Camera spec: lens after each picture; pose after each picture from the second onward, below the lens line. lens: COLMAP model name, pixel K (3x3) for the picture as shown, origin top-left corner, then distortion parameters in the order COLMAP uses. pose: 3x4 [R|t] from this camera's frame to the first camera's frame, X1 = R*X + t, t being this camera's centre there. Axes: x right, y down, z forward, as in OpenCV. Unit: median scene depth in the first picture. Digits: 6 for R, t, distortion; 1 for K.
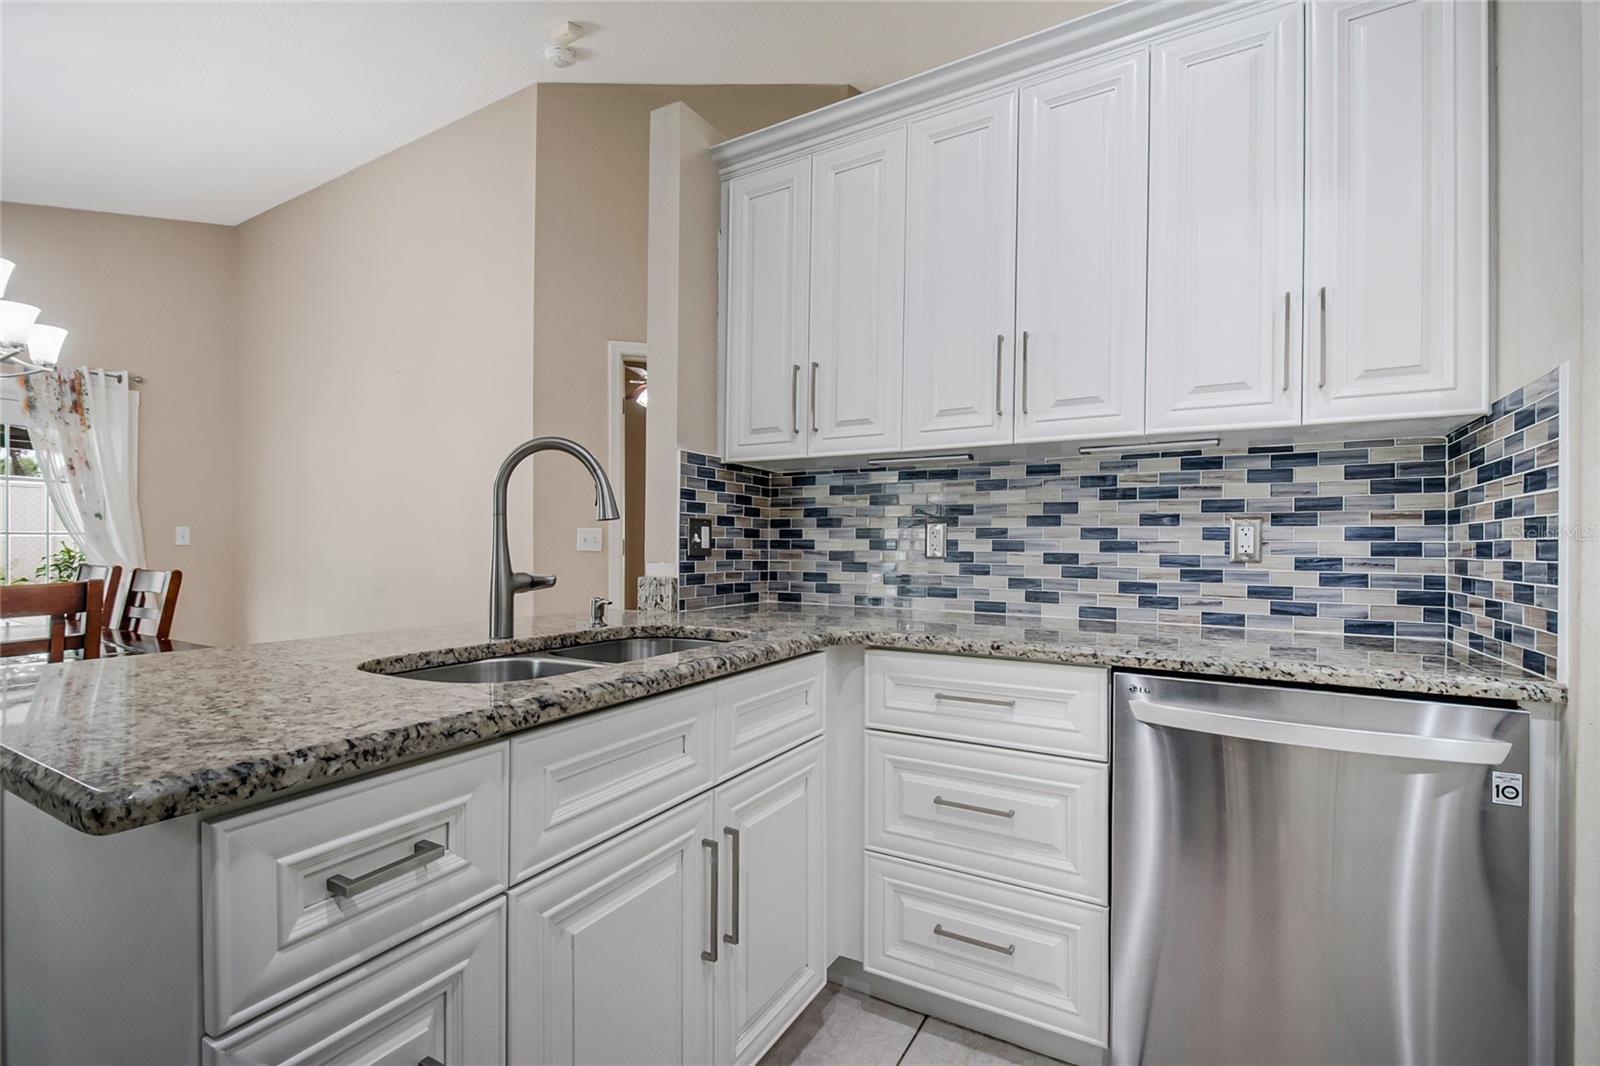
lens RADIAL K [[706.4, 0, 806.7], [0, 706.4, 538.4], [0, 0, 1]] dist [-0.020483, -0.000282]
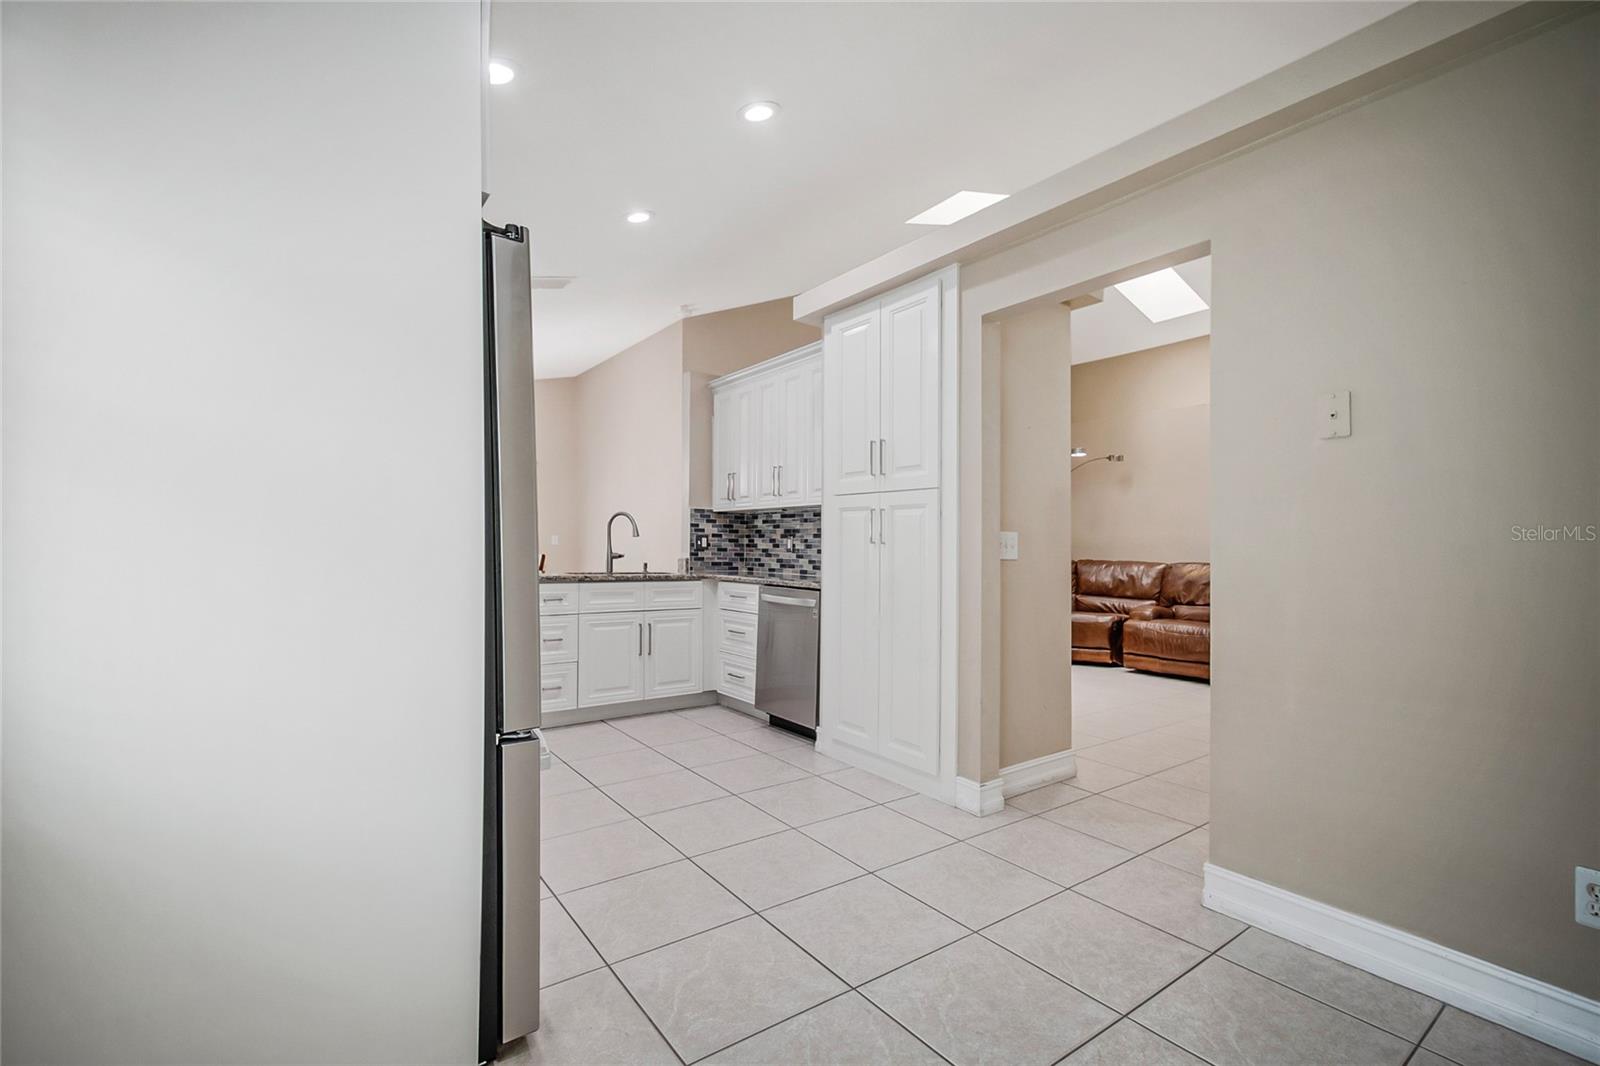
lens RADIAL K [[706.4, 0, 806.7], [0, 706.4, 538.4], [0, 0, 1]] dist [-0.020483, -0.000282]
pose [[0.919442, 0.000518, -0.393225, 1.200500], [-0.003334, 0.999973, -0.006478, -0.000352], [0.393211, 0.007267, 0.919420, -1.174414]]
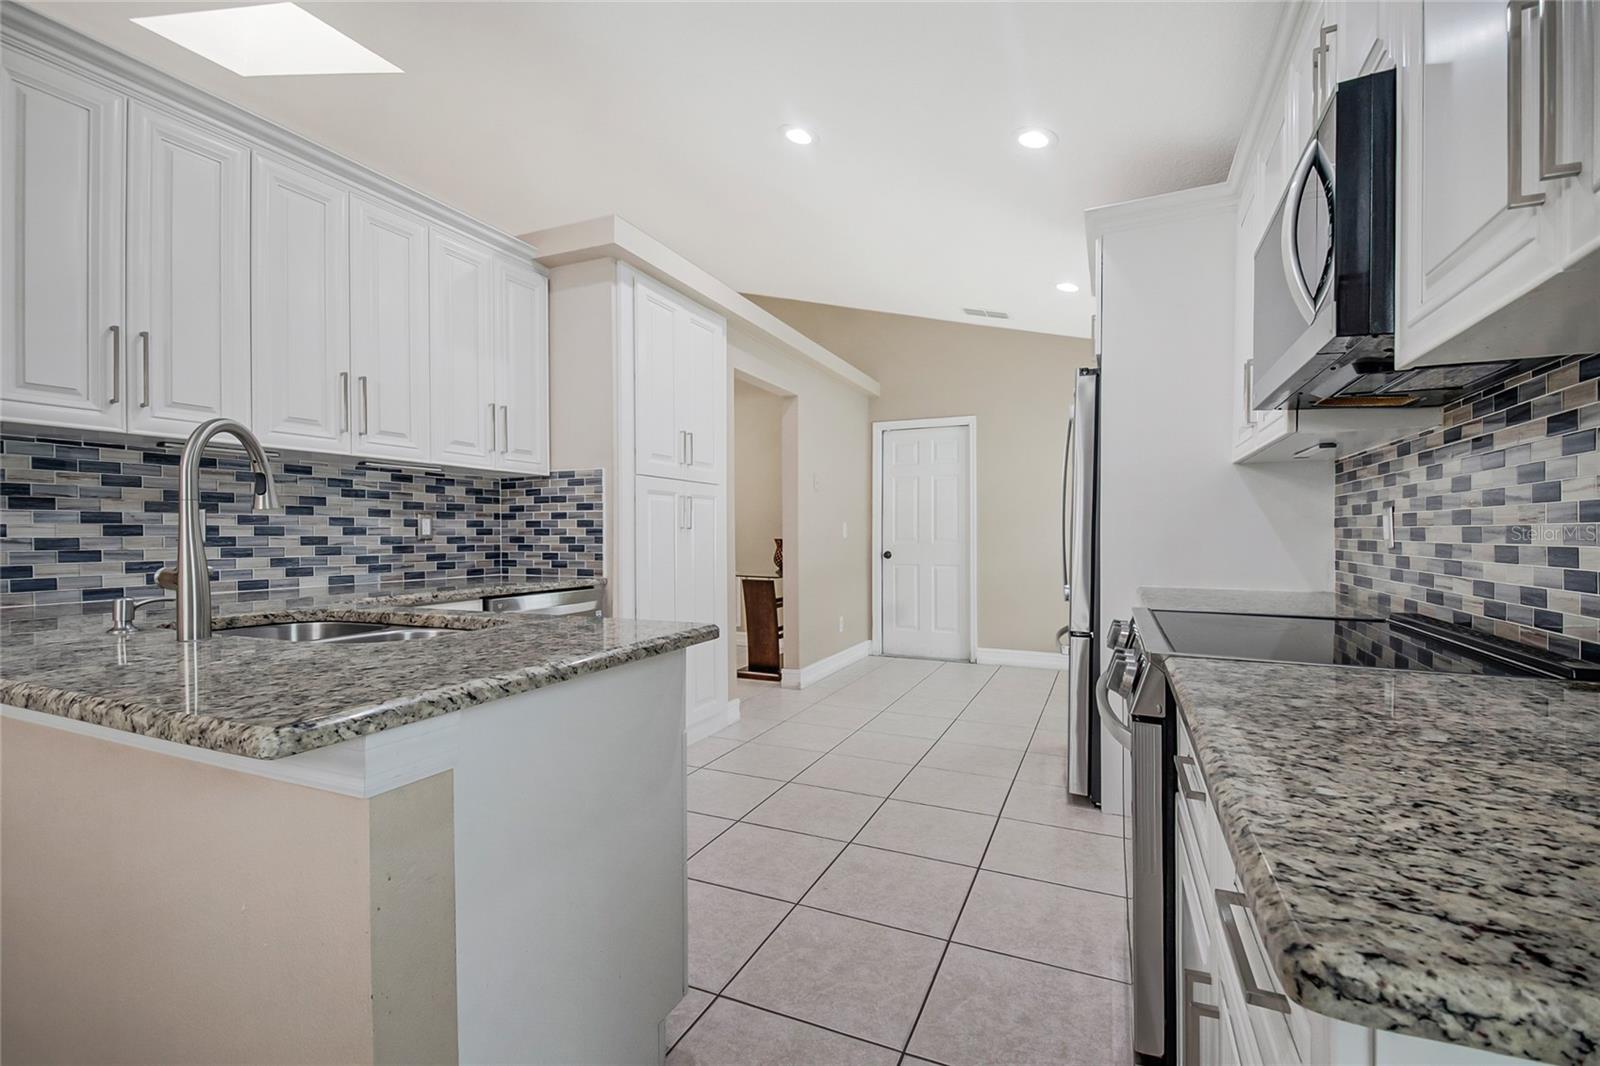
lens RADIAL K [[706.4, 0, 806.7], [0, 706.4, 538.4], [0, 0, 1]] dist [-0.020483, -0.000282]
pose [[-0.134533, -0.016047, 0.990779, -0.969542], [-0.012126, 0.999821, 0.014547, -0.004683], [-0.990835, -0.010057, -0.134704, 0.269304]]
